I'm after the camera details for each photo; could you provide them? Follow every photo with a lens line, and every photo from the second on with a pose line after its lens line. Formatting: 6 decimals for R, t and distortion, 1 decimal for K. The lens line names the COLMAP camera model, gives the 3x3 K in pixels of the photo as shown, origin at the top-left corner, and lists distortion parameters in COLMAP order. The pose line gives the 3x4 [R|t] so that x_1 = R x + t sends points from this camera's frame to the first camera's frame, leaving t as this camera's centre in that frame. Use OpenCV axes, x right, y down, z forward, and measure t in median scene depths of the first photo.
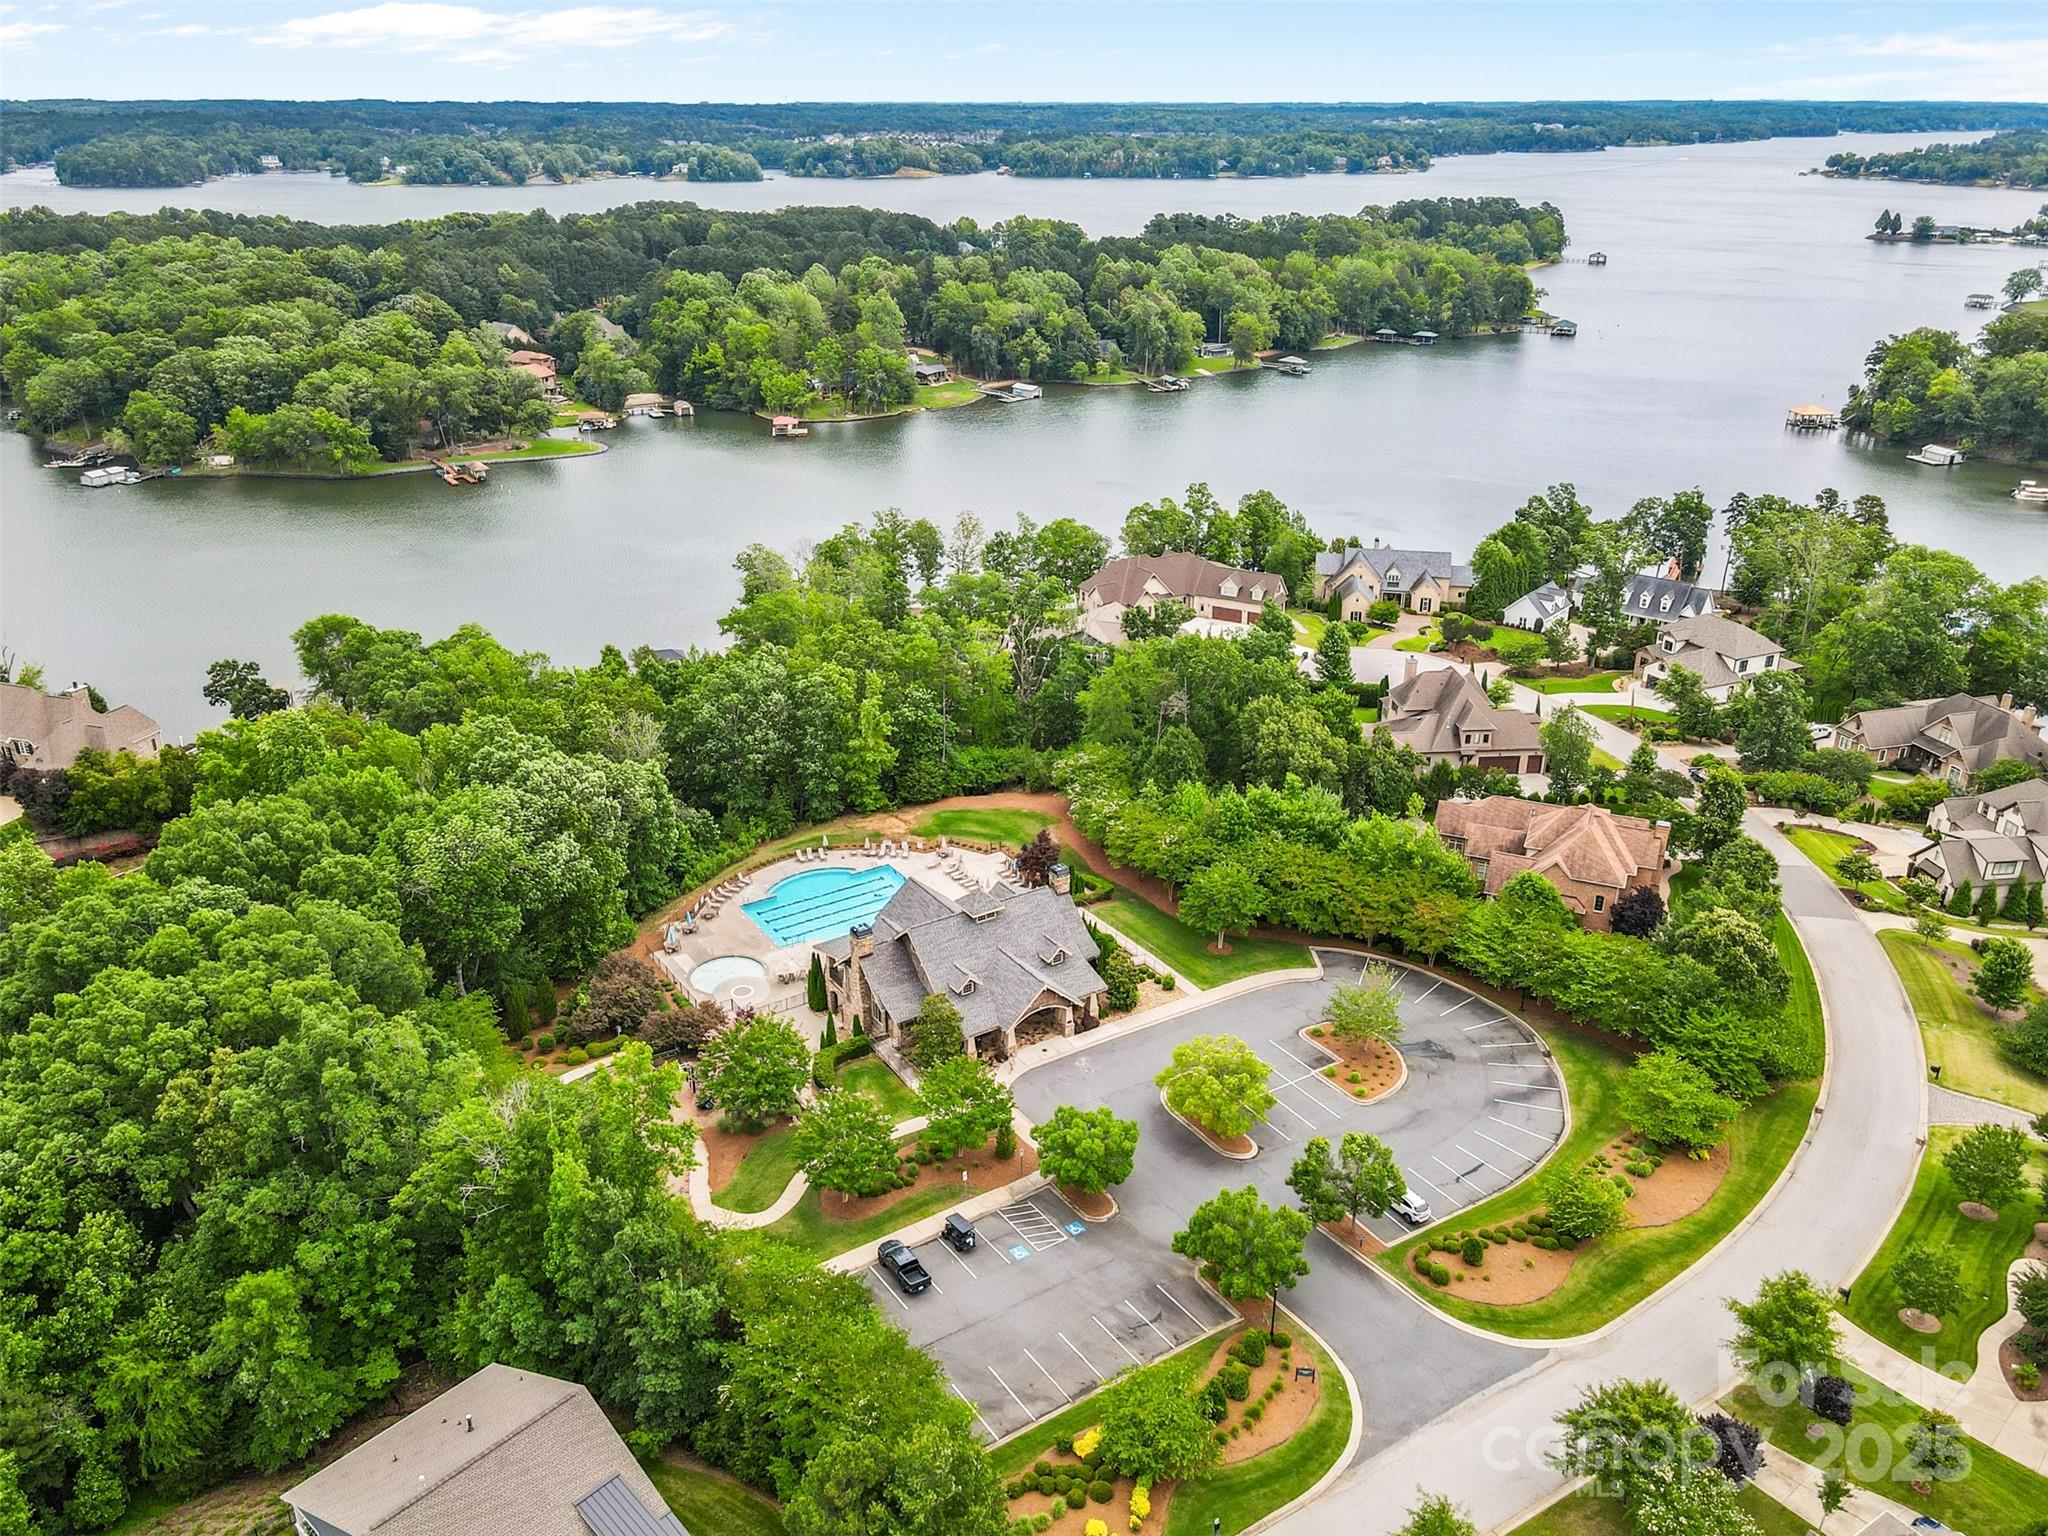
lens RADIAL K [[1493.9, 0, 1024.0], [0, 1493.9, 768.0], [0, 0, 1]] dist [-0.002055, 0.009499]
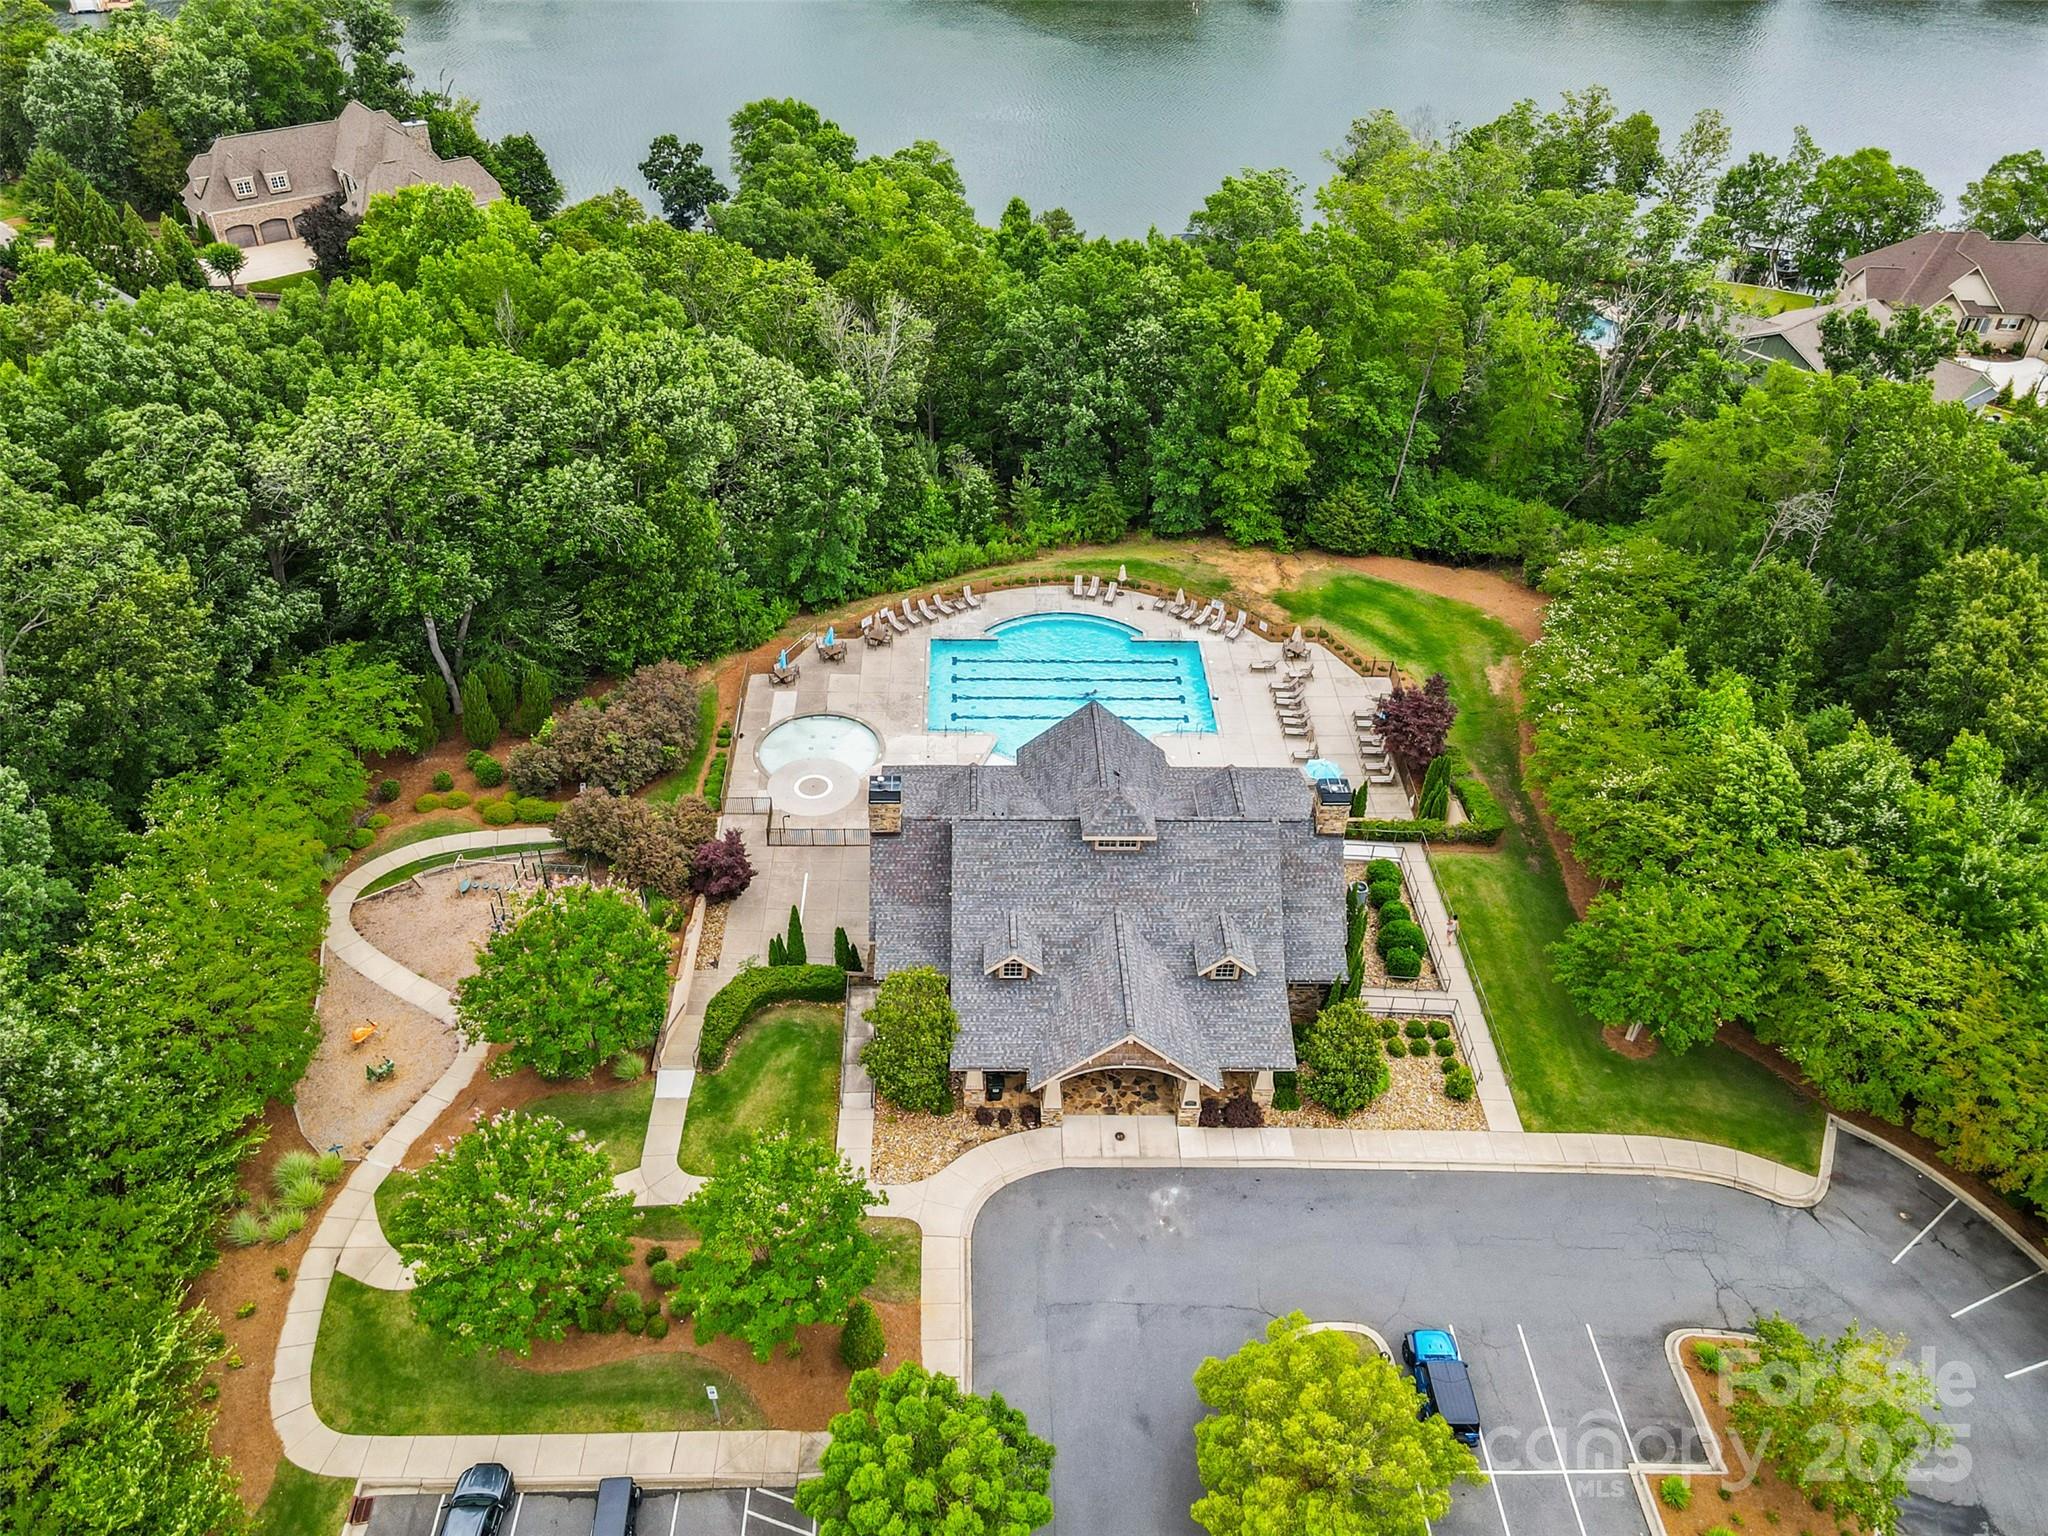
lens RADIAL K [[1493.9, 0, 1024.0], [0, 1493.9, 768.0], [0, 0, 1]] dist [-0.002055, 0.009499]
pose [[0.848619, 0.343984, -0.401897, 0.066465], [-0.234737, 0.925690, 0.296642, -0.030825], [0.474072, -0.157396, 0.866304, 0.256919]]
